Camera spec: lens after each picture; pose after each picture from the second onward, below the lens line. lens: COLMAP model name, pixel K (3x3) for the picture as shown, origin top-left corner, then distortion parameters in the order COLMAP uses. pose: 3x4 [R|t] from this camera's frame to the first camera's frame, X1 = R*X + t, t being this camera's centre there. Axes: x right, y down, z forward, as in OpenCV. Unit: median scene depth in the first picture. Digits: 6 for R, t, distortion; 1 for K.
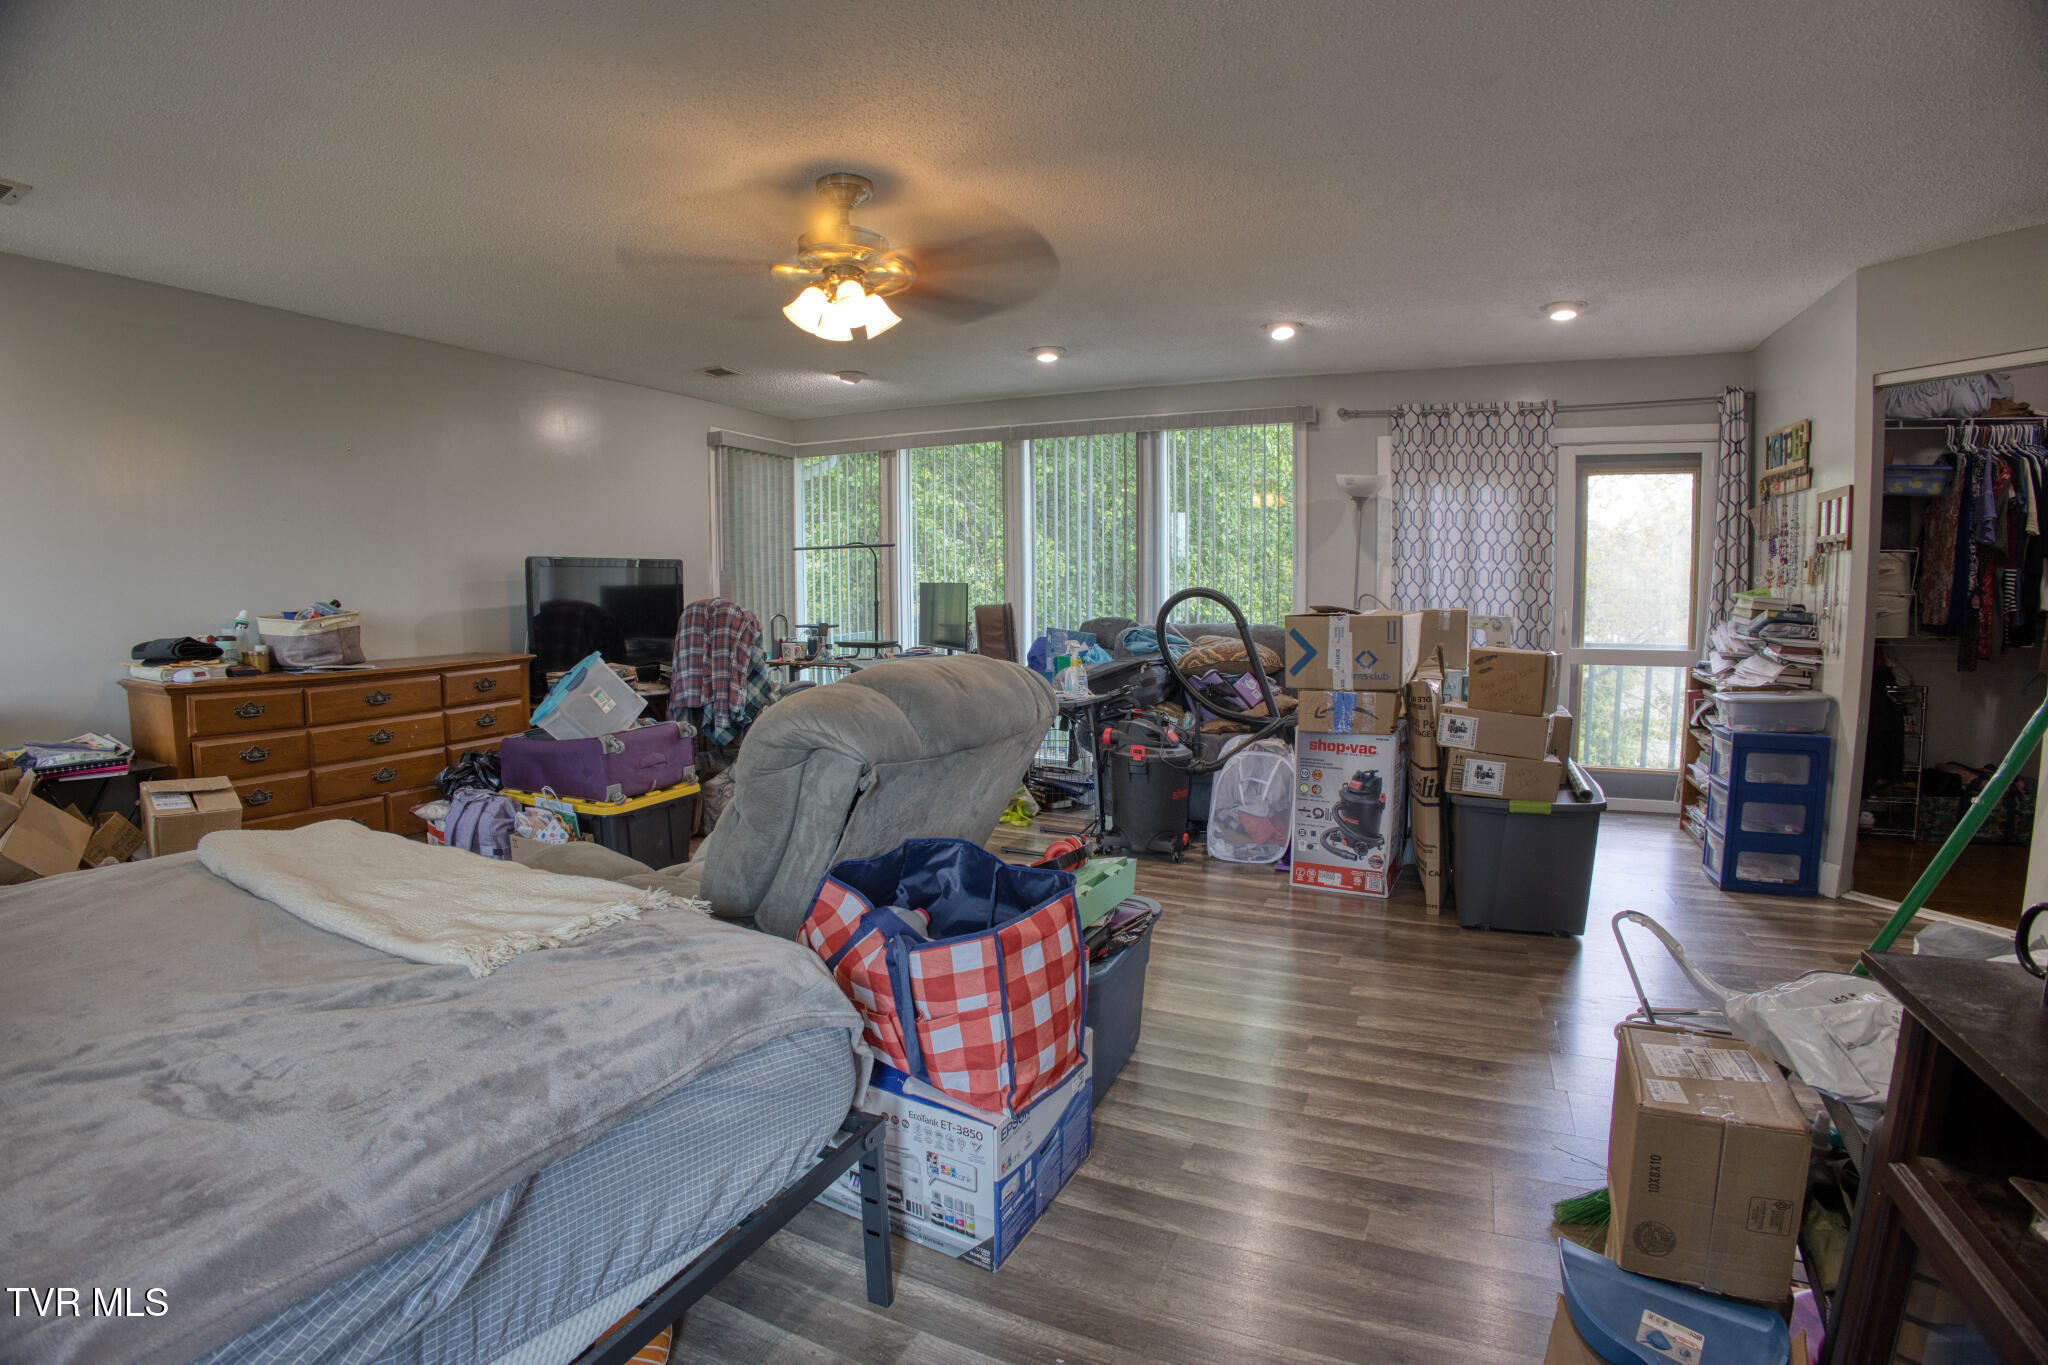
lens RADIAL K [[954.1, 0, 1024.0], [0, 954.1, 682.5], [0, 0, 1]] dist [-0.129621, 0.024802]
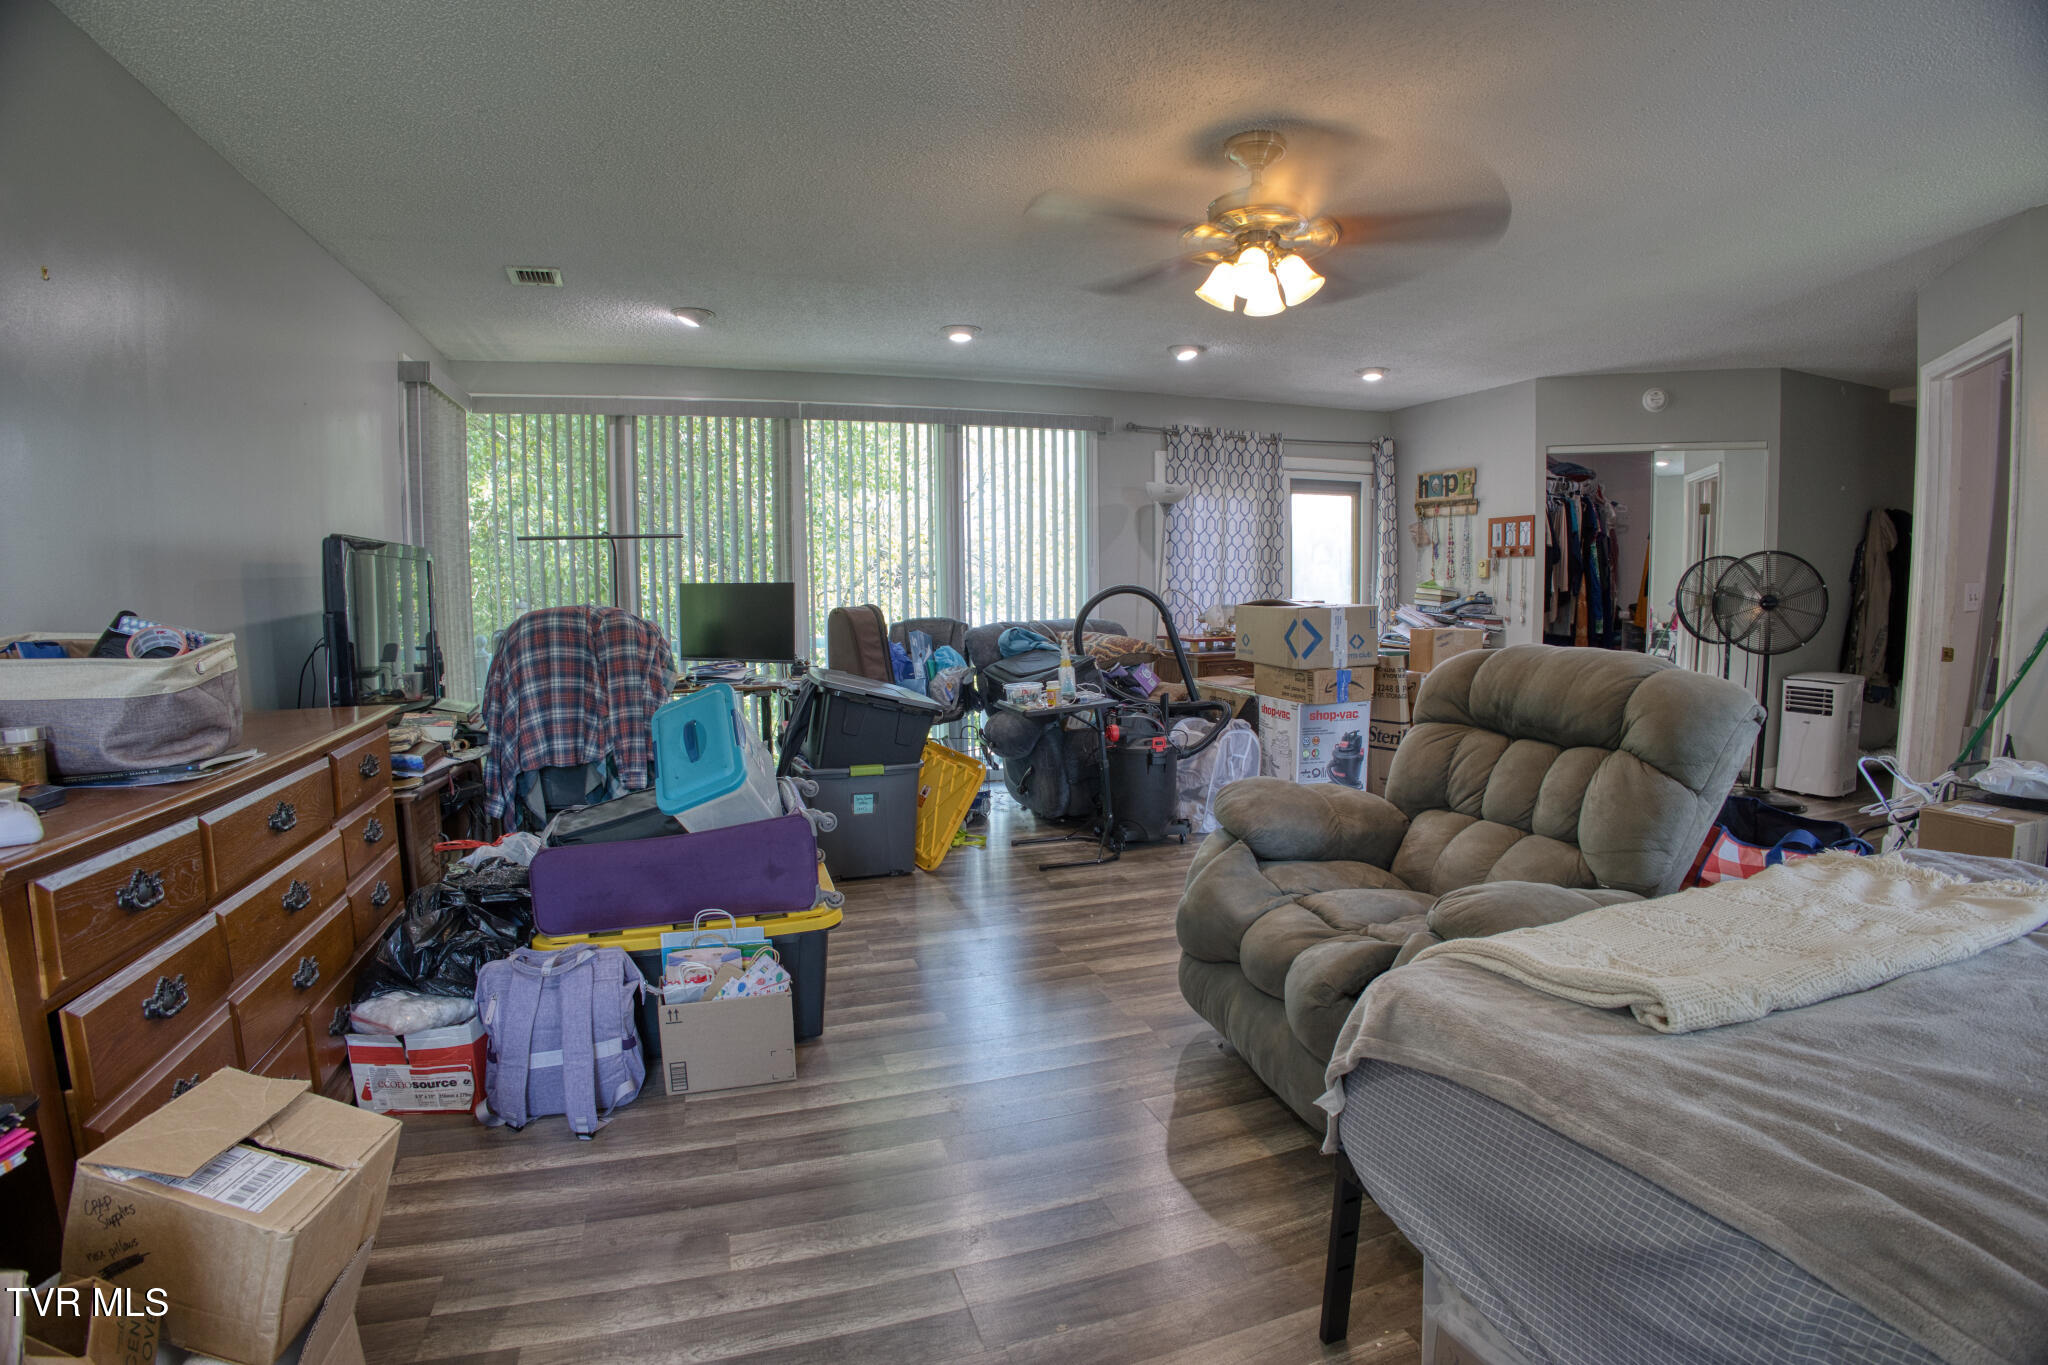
lens RADIAL K [[954.1, 0, 1024.0], [0, 954.1, 682.5], [0, 0, 1]] dist [-0.129621, 0.024802]
pose [[0.721365, -0.075055, 0.688476, -0.596681], [0.075089, 0.996726, 0.029983, -0.030136], [-0.688473, 0.030068, 0.724639, 0.300739]]
